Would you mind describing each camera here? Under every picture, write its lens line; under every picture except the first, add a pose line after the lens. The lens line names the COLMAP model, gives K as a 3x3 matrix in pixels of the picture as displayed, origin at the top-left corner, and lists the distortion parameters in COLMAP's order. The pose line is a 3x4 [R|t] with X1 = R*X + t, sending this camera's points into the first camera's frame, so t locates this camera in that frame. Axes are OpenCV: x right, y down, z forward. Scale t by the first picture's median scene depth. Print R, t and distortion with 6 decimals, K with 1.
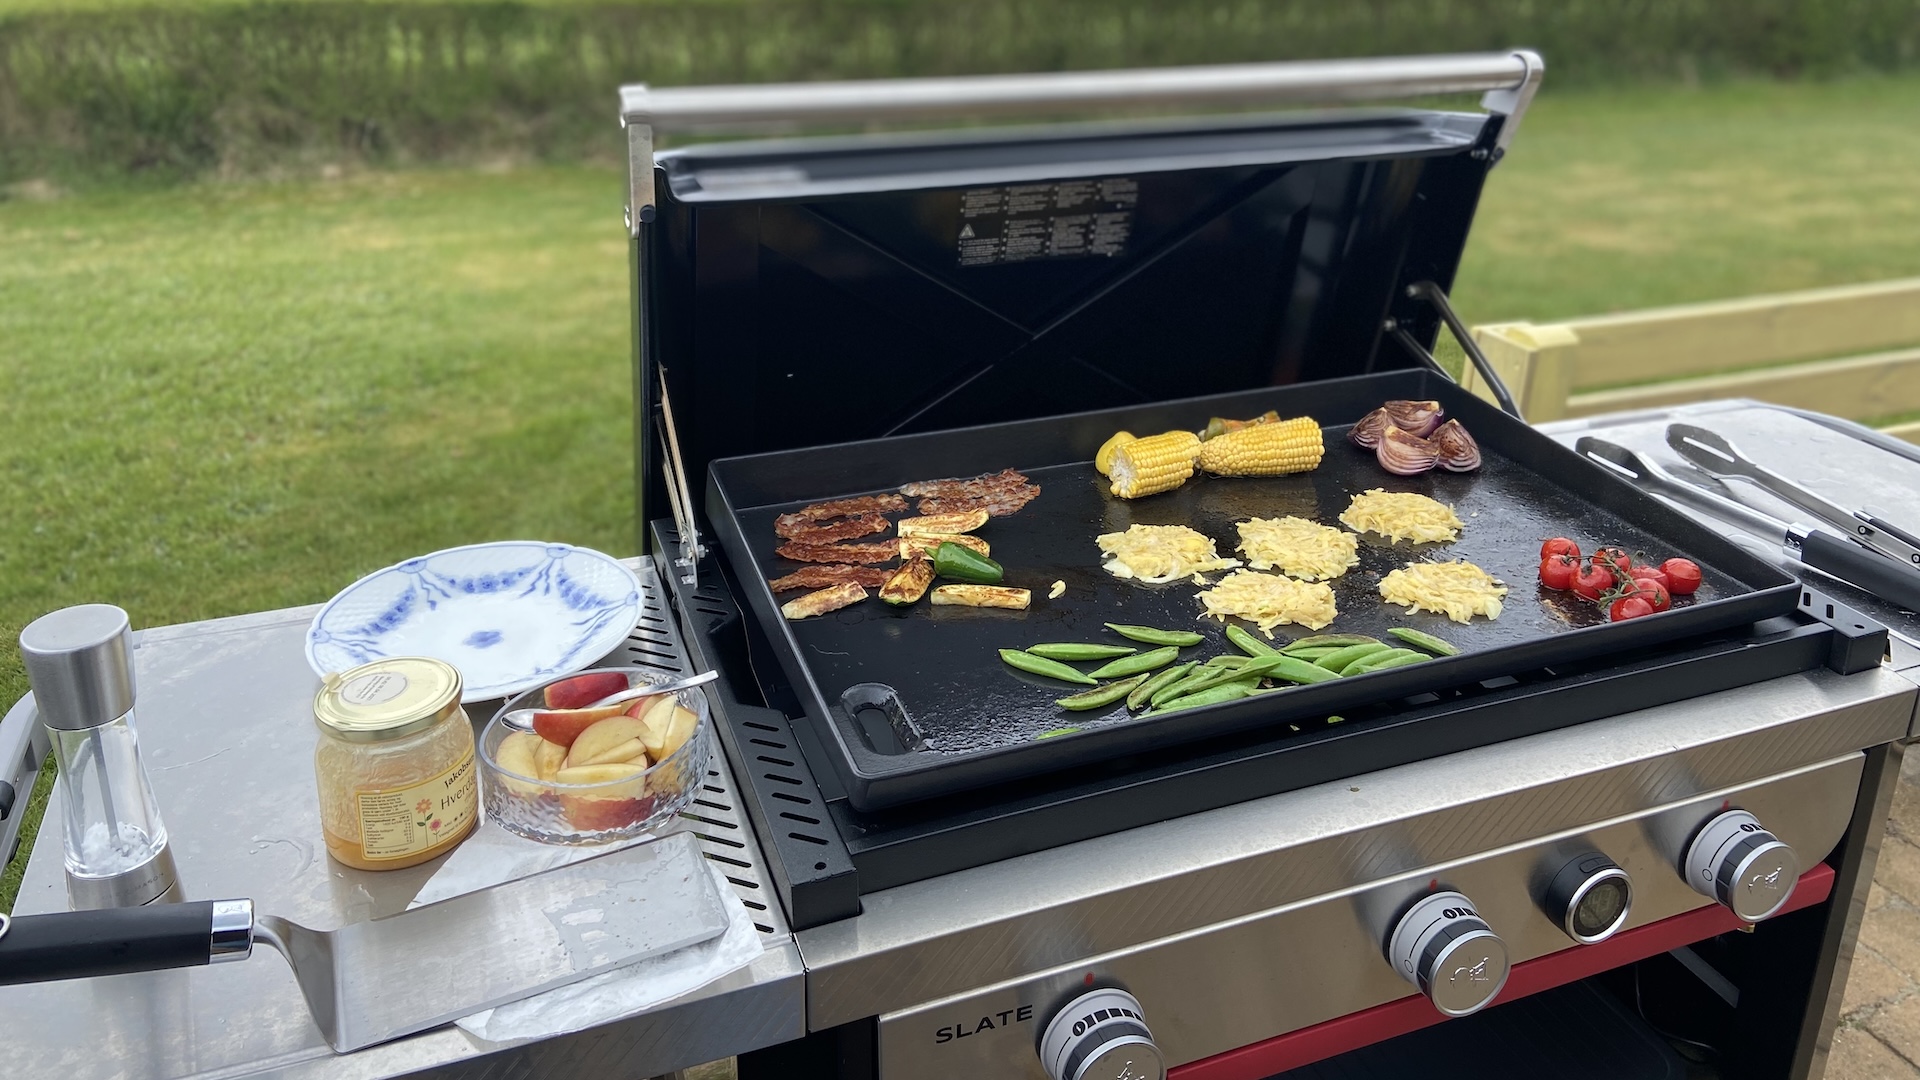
lens RADIAL K [[1451.2, 0, 958.0], [0, 1451.2, 363.3], [0, 0, 1]] dist [0.129892, -0.147611]
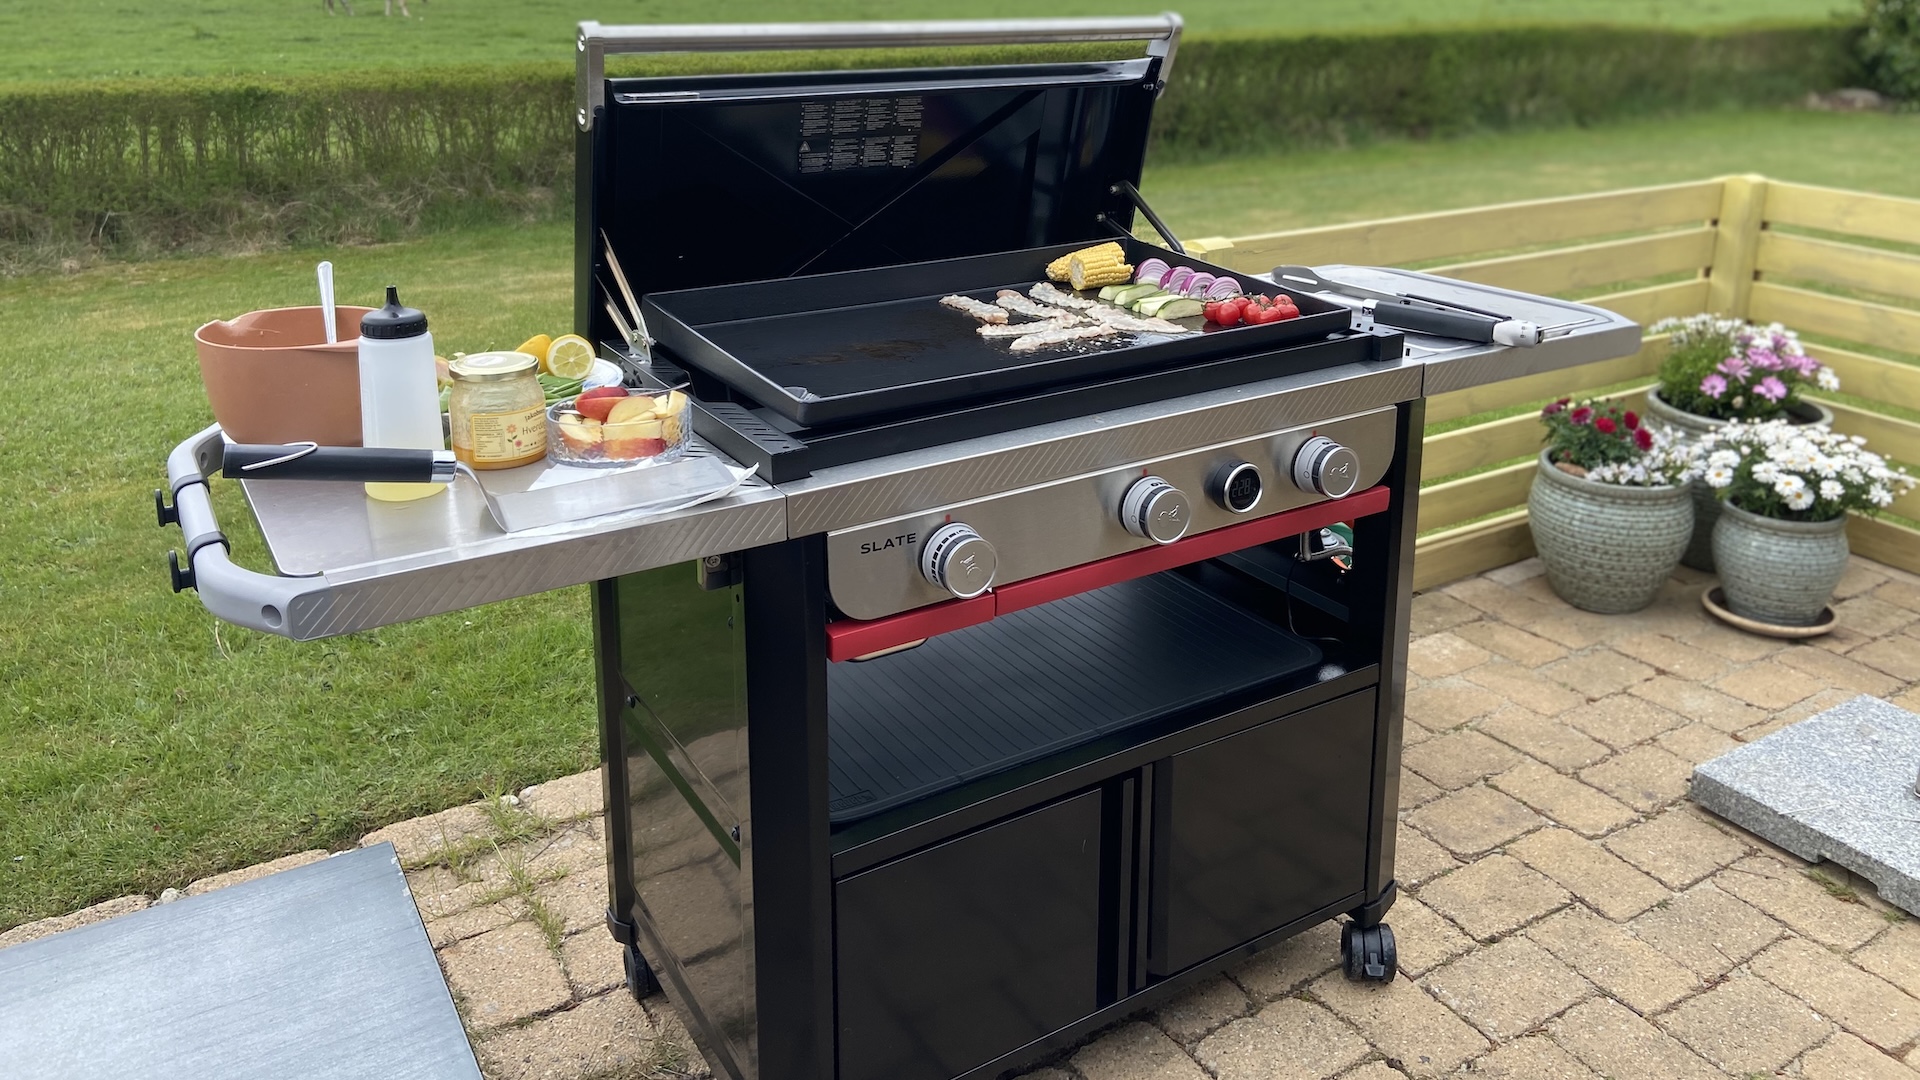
lens RADIAL K [[1462.5, 0, 954.9], [0, 1462.5, 357.3], [0, 0, 1]] dist [0.152978, -0.192340]
pose [[0.982103, -0.060928, 0.178217, -0.039135], [0.074717, 0.994623, -0.071706, 0.075039], [-0.172890, 0.083738, 0.981375, -0.132329]]
